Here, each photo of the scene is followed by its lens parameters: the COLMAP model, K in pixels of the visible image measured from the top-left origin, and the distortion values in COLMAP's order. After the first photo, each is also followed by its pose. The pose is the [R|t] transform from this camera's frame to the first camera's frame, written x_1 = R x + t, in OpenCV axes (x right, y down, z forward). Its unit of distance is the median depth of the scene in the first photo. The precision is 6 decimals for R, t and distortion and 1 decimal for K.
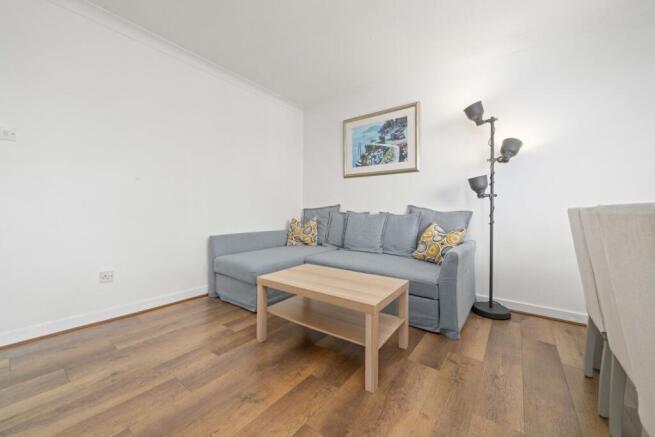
lens RADIAL K [[255.3, 0, 327.2], [0, 255.3, 215.5], [0, 0, 1]] dist [-0.001249, -0.000197]
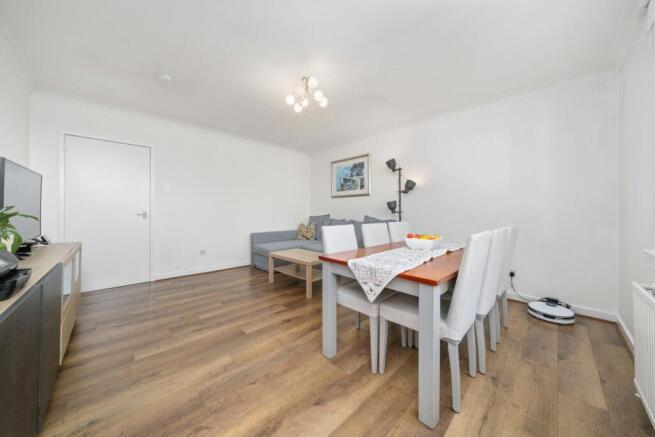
lens RADIAL K [[227.8, 0, 329.1], [0, 227.8, 218.5], [0, 0, 1]] dist [-0.000267, -0.000074]
pose [[0.988734, 0.001567, -0.149676, 0.306148], [0.000049, 0.999942, 0.010794, -0.039111], [0.149685, -0.010680, 0.988676, -0.481956]]
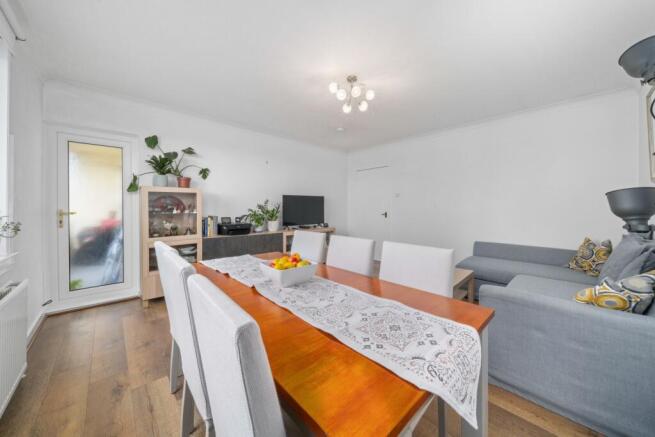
lens RADIAL K [[236.4, 0, 326.1], [0, 236.4, 207.8], [0, 0, 1]] dist [-0.000139, -0.000052]
pose [[-0.180800, -0.001622, -0.983519, 0.925166], [-0.018340, 0.999830, 0.001723, -0.086256], [0.983349, 0.018349, -0.180799, 0.383166]]
